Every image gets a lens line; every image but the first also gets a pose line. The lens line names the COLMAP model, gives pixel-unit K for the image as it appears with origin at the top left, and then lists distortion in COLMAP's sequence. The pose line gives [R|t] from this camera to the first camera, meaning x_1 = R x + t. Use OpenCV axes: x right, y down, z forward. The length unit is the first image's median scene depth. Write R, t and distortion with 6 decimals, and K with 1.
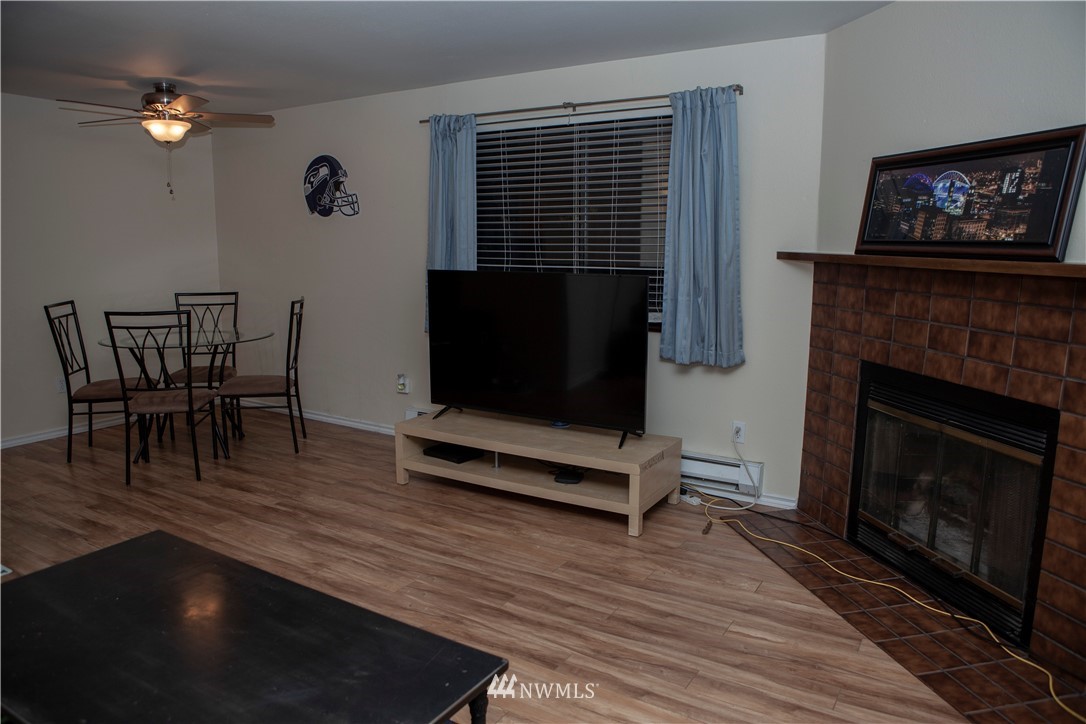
lens RADIAL K [[727.7, 0, 544.2], [0, 727.7, 361.7], [0, 0, 1]] dist [-0.025161, 0.004898]
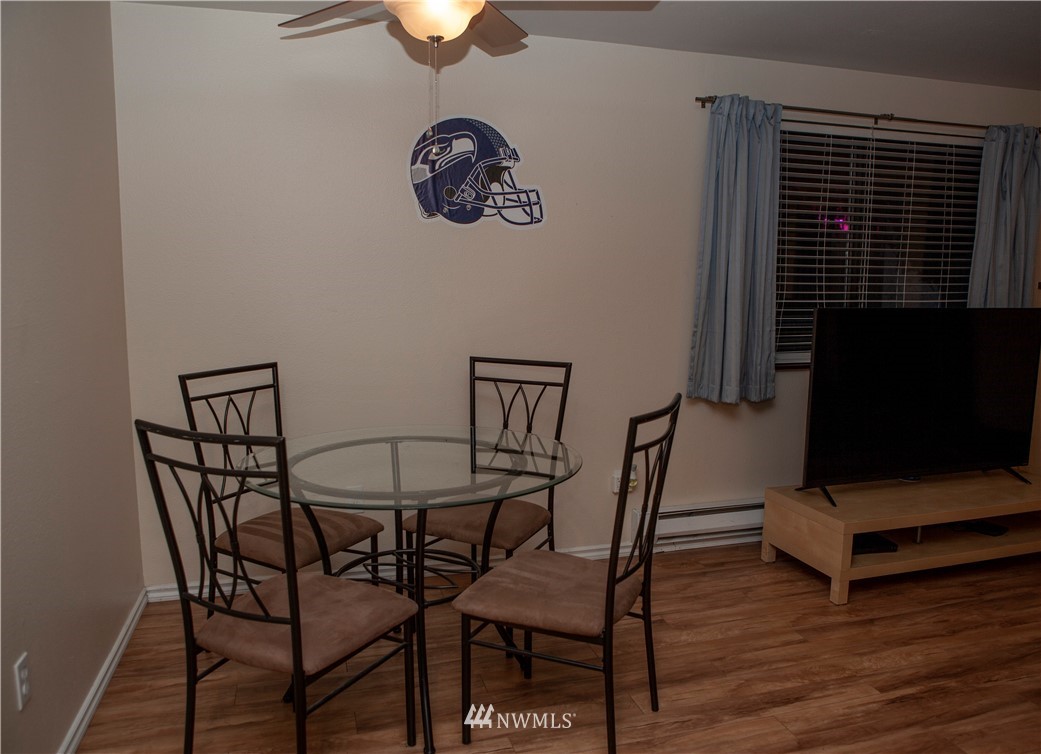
lens RADIAL K [[792.3, 0, 520.5], [0, 792.3, 377.5], [0, 0, 1]] dist [-0.053399, 0.008491]
pose [[0.649571, -0.095986, 0.754218, -1.301528], [0.117692, 0.992736, 0.024979, -0.153212], [-0.751137, 0.072539, 0.656149, 0.967291]]
